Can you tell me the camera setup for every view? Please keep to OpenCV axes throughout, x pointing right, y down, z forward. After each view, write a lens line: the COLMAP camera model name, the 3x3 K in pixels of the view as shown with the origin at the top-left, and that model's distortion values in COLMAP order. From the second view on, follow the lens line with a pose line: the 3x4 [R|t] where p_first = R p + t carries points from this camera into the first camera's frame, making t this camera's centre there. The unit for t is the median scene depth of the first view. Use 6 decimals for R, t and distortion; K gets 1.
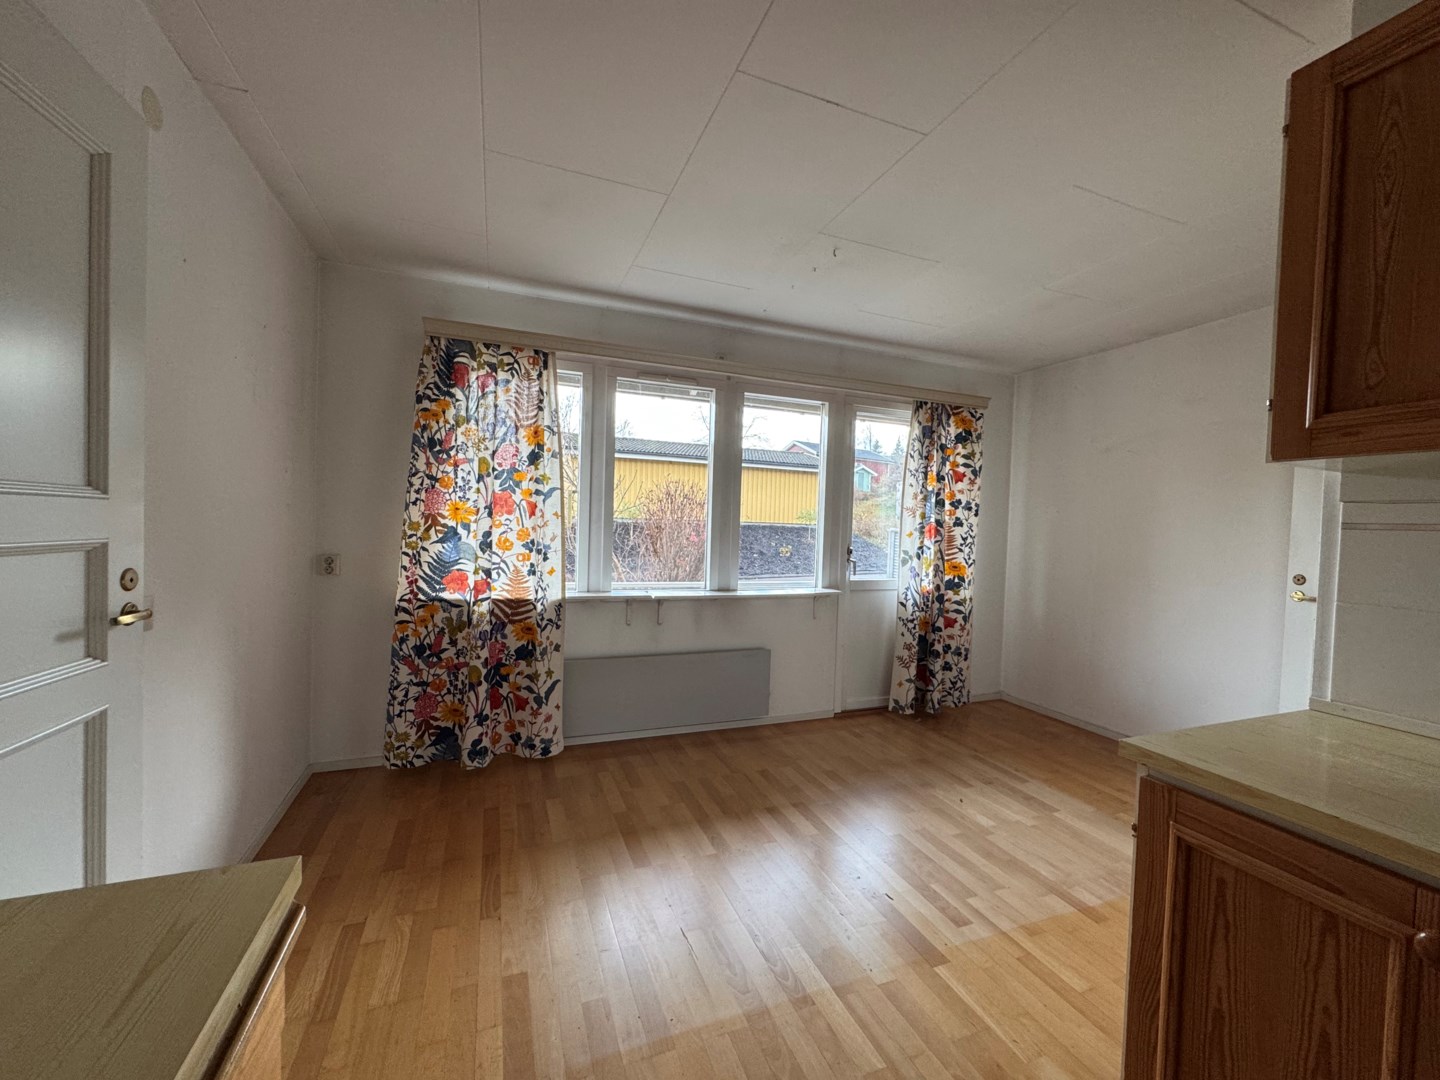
lens RADIAL K [[577.3, 0, 722.2], [0, 577.3, 541.5], [0, 0, 1]] dist [-0.003420, 0.000661]
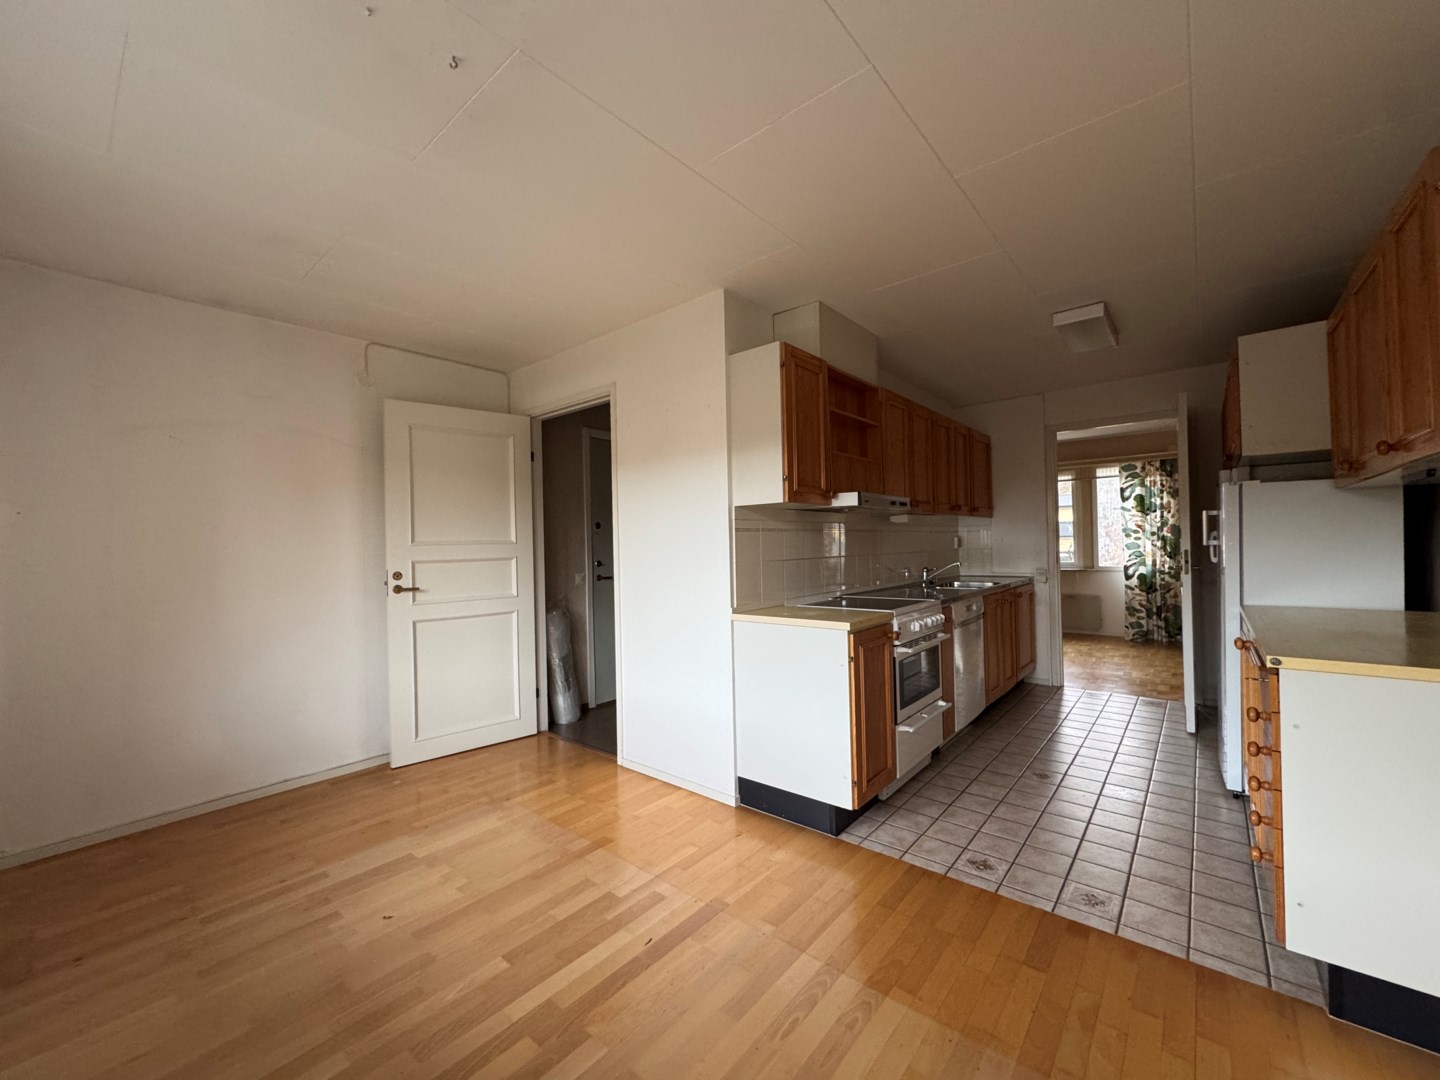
lens RADIAL K [[577.3, 0, 718.3], [0, 577.3, 542.3], [0, 0, 1]] dist [-0.003420, 0.000661]
pose [[-0.480291, -0.016816, 0.876948, -0.372669], [0.031455, 0.998843, 0.036381, -0.026014], [-0.876545, 0.045058, -0.479206, 0.898688]]
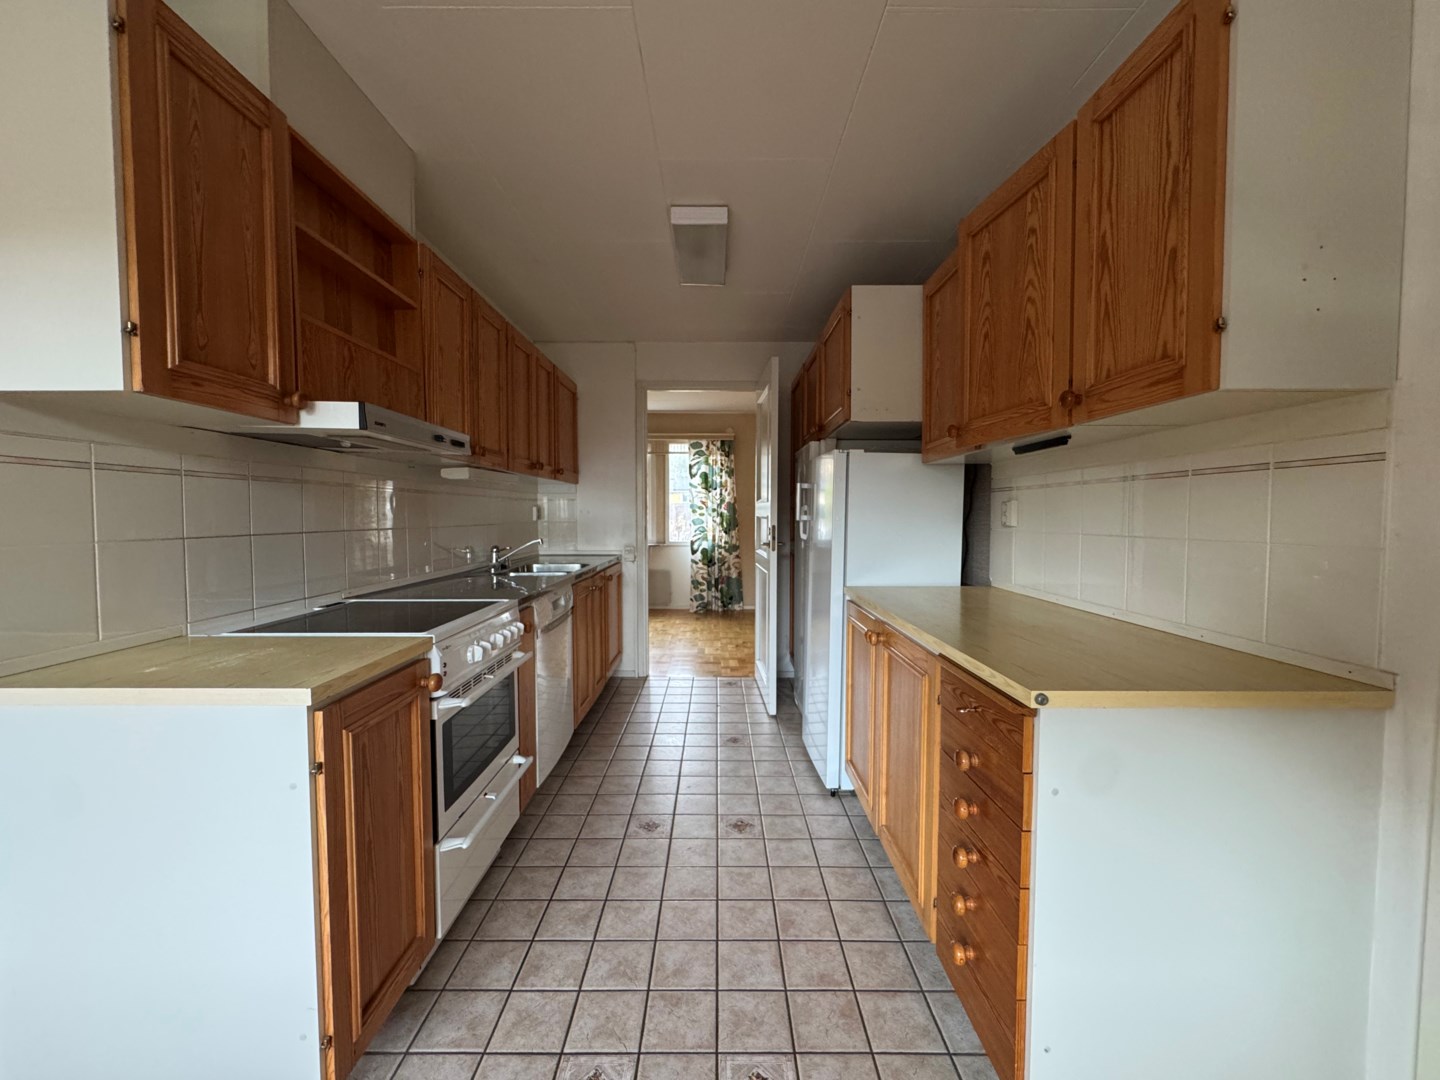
lens RADIAL K [[577.3, 0, 713.8], [0, 577.3, 539.4], [0, 0, 1]] dist [-0.003420, 0.000661]
pose [[-0.932961, -0.047577, 0.356819, -0.066040], [-0.020086, 0.996563, 0.080361, 0.004871], [-0.359416, 0.067807, -0.930711, 0.548053]]
